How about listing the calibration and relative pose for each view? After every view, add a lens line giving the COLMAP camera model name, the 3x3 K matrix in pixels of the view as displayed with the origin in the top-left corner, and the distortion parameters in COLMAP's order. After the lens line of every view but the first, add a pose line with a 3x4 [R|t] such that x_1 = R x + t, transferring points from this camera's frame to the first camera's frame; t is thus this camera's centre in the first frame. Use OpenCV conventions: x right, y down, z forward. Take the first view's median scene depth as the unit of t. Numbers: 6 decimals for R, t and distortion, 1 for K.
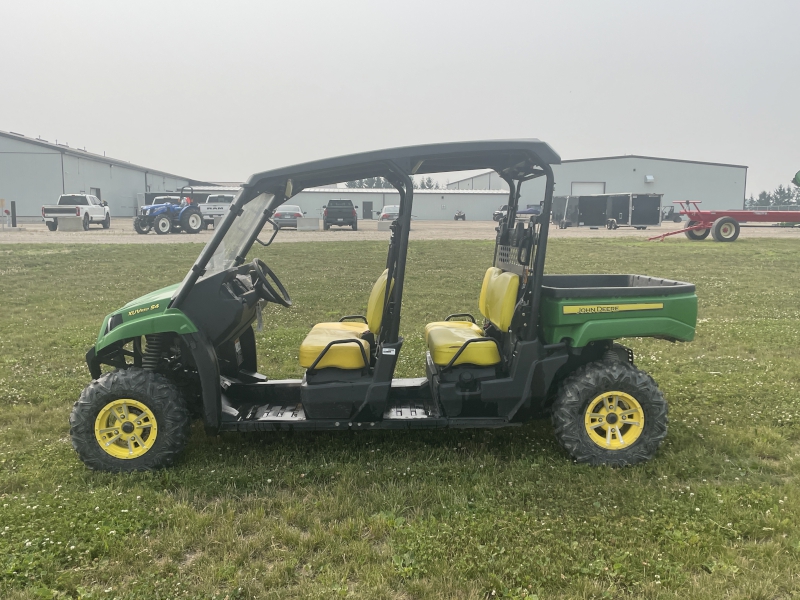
lens RADIAL K [[767.2, 0, 407.7], [0, 767.2, 300.2], [0, 0, 1]] dist [0.111334, -0.162983]
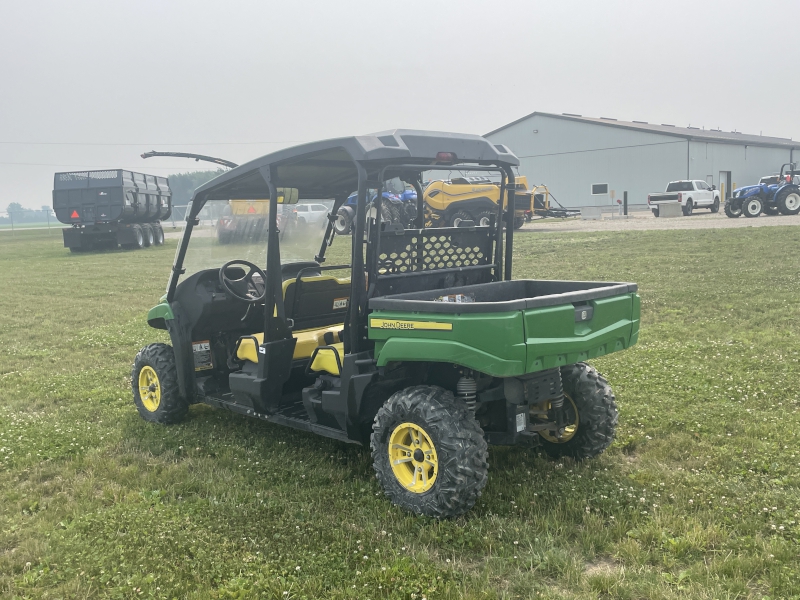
lens RADIAL K [[767.2, 0, 407.7], [0, 767.2, 300.2], [0, 0, 1]] dist [0.111334, -0.162983]
pose [[0.666547, 0.050902, -0.743723, 0.123378], [-0.033863, 0.998704, 0.038005, -0.006758], [0.744693, -0.000147, 0.667407, 0.060992]]
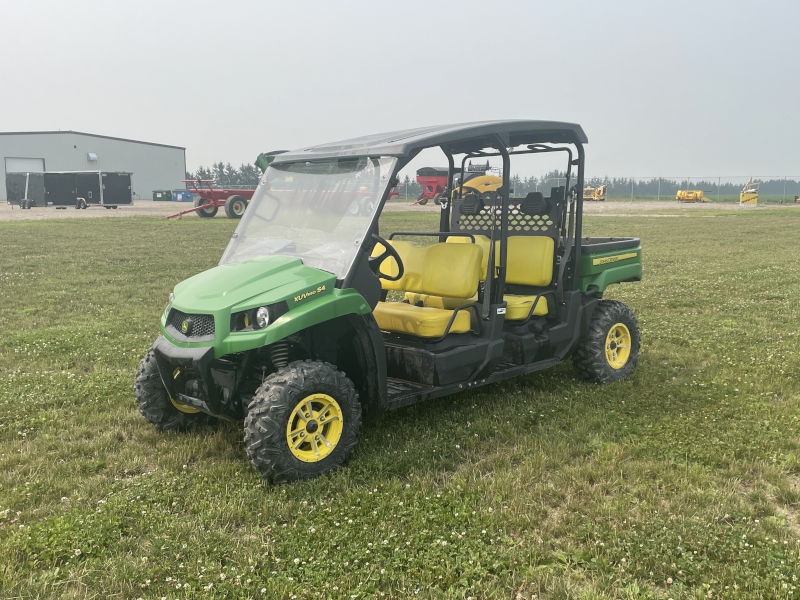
lens RADIAL K [[767.2, 0, 407.7], [0, 767.2, 300.2], [0, 0, 1]] dist [0.111334, -0.162983]
pose [[0.753165, -0.097565, 0.650556, -0.115431], [0.080912, 0.995171, 0.055574, -0.002767], [-0.652836, 0.010782, 0.757422, 0.035869]]
